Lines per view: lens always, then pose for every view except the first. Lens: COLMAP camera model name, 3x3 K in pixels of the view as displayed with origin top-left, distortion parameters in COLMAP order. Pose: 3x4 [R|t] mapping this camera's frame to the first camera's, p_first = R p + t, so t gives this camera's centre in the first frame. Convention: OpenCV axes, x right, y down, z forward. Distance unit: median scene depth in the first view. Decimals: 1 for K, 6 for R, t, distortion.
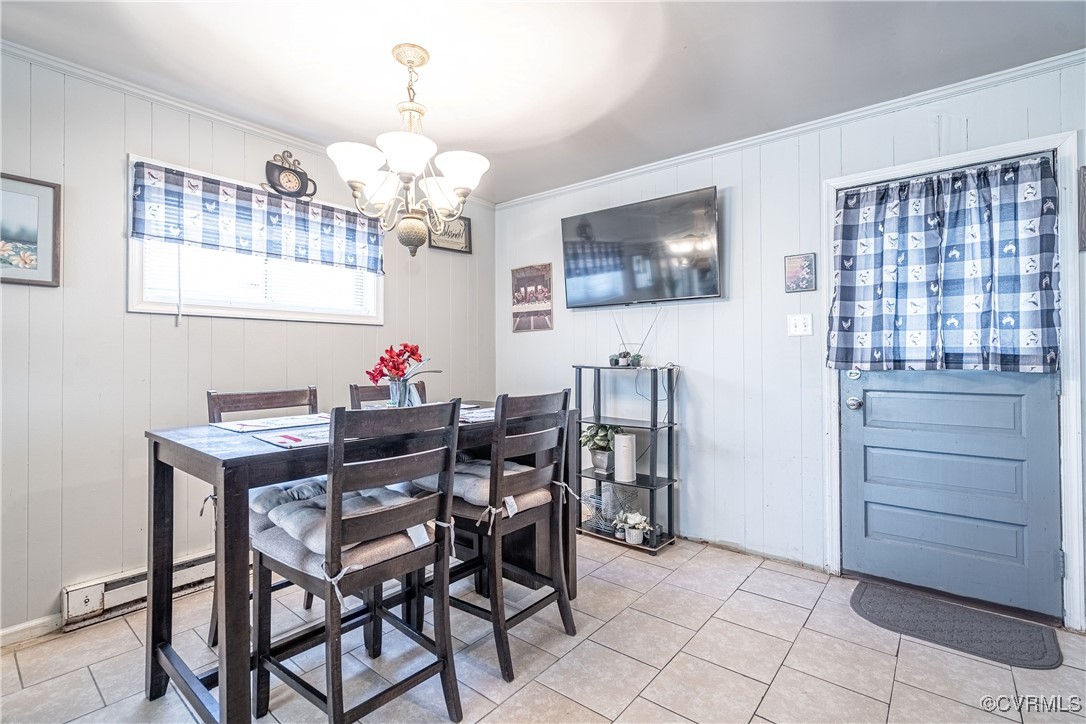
lens RADIAL K [[494.9, 0, 542.1], [0, 494.9, 351.2], [0, 0, 1]] dist [-0.010508, 0.003294]
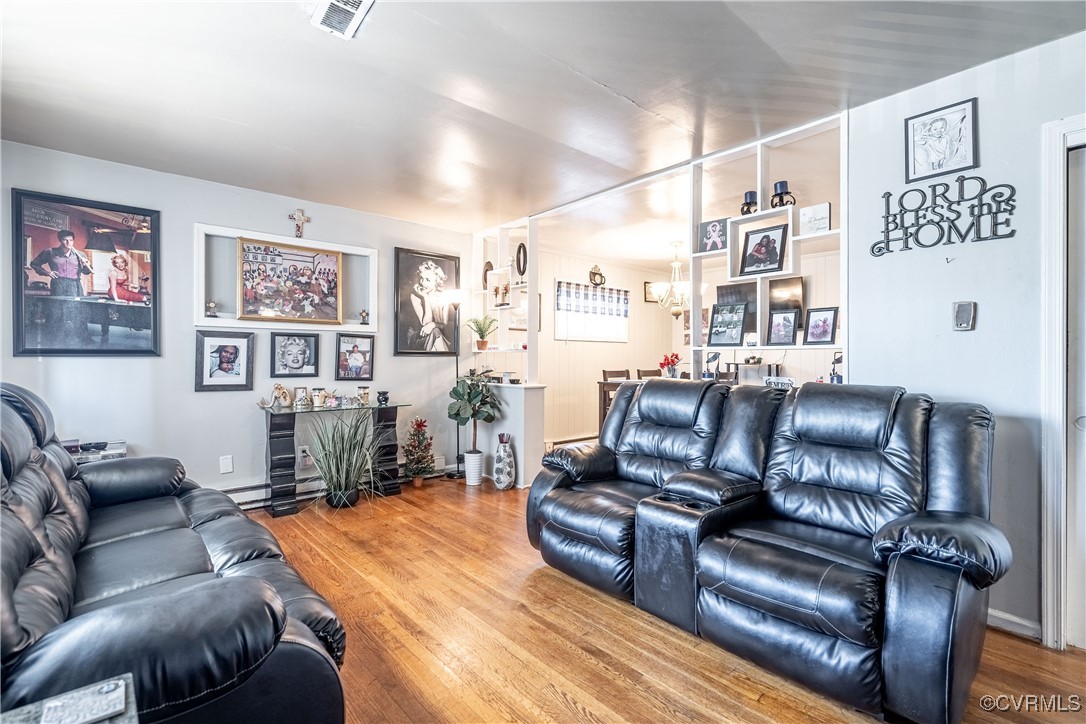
lens RADIAL K [[494.9, 0, 540.3], [0, 494.9, 358.0], [0, 0, 1]] dist [-0.010508, 0.003294]
pose [[0.986251, 0.004495, -0.165192, -0.464335], [-0.002839, 0.999943, 0.010262, -0.011399], [0.165229, -0.009652, 0.986208, -1.463634]]
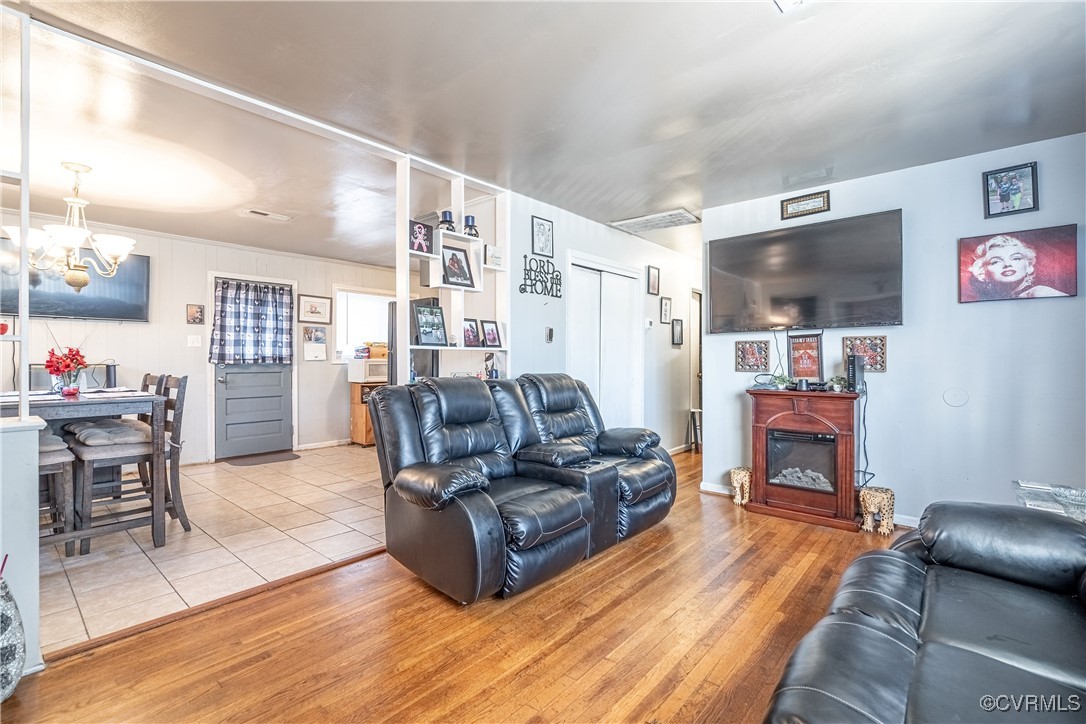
lens RADIAL K [[494.9, 0, 544.6], [0, 494.9, 361.7], [0, 0, 1]] dist [-0.010508, 0.003294]
pose [[0.026319, -0.003588, 0.999647, -1.551899], [-0.011656, 0.999924, 0.003896, 0.003927], [-0.999586, -0.011755, 0.026275, -0.476645]]
